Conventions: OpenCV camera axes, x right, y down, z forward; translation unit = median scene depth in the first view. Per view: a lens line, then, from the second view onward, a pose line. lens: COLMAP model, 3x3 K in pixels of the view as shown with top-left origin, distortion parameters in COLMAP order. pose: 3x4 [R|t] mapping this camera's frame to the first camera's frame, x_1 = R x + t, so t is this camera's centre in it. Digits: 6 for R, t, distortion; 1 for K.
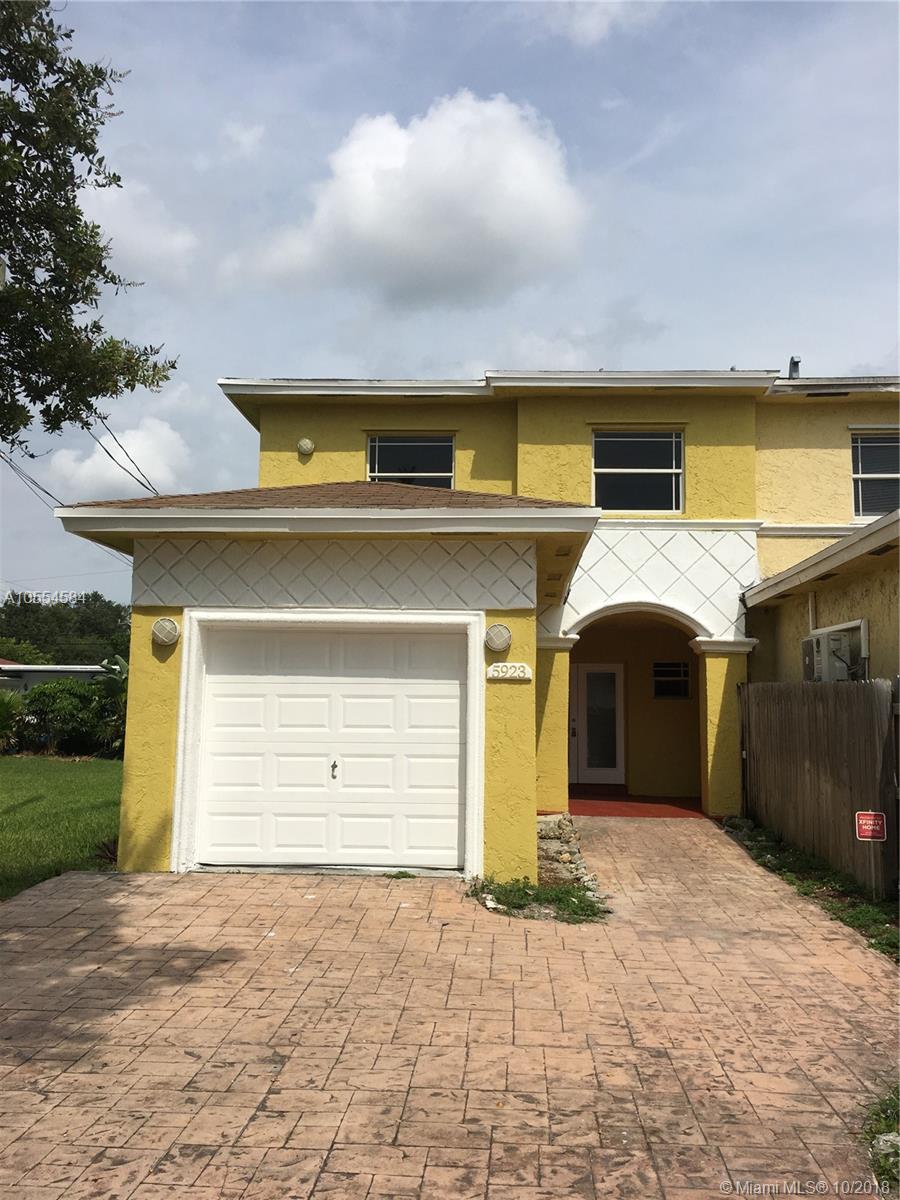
lens RADIAL K [[1029.3, 0, 446.8], [0, 1029.3, 591.9], [0, 0, 1]] dist [0.081271, -0.110150]
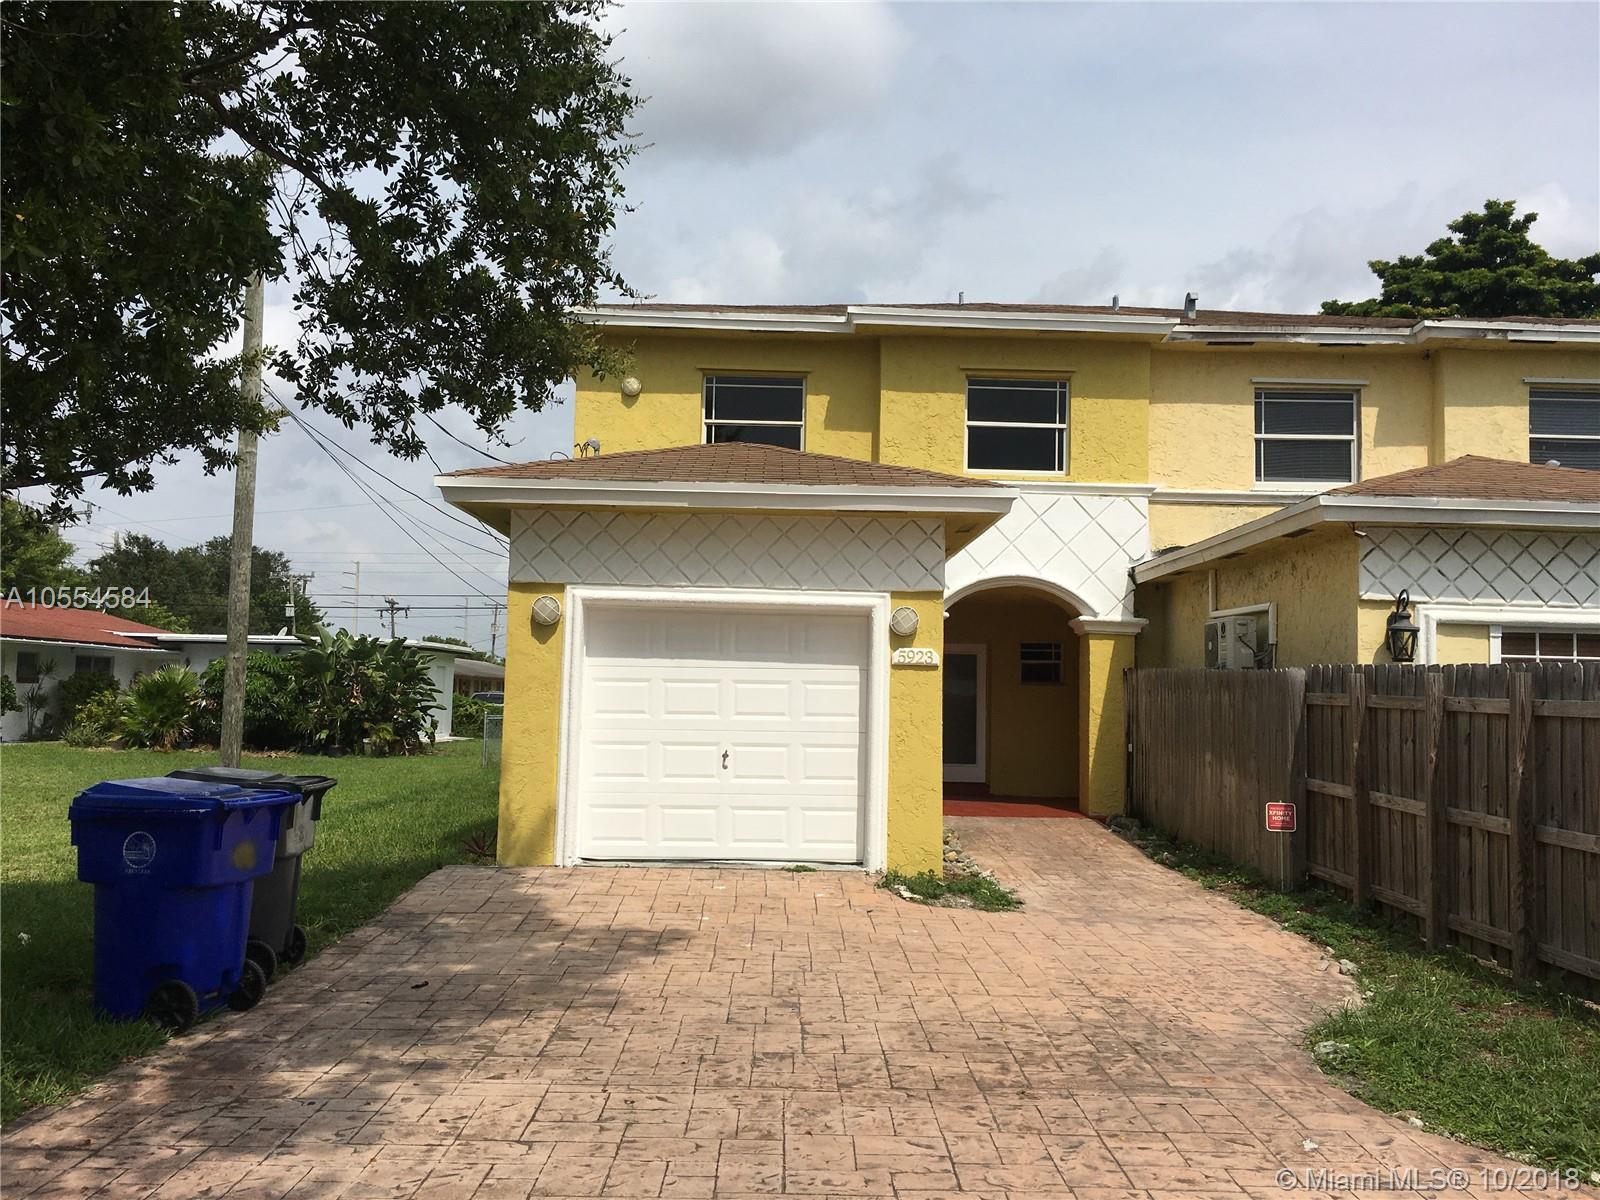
lens RADIAL K [[1372.4, 0, 797.2], [0, 1372.4, 598.8], [0, 0, 1]] dist [0.081271, -0.110150]
pose [[0.996871, 0.012095, 0.078112, -0.143025], [-0.015481, 0.998960, 0.042891, -0.027970], [-0.077512, -0.043966, 0.996022, -0.241619]]
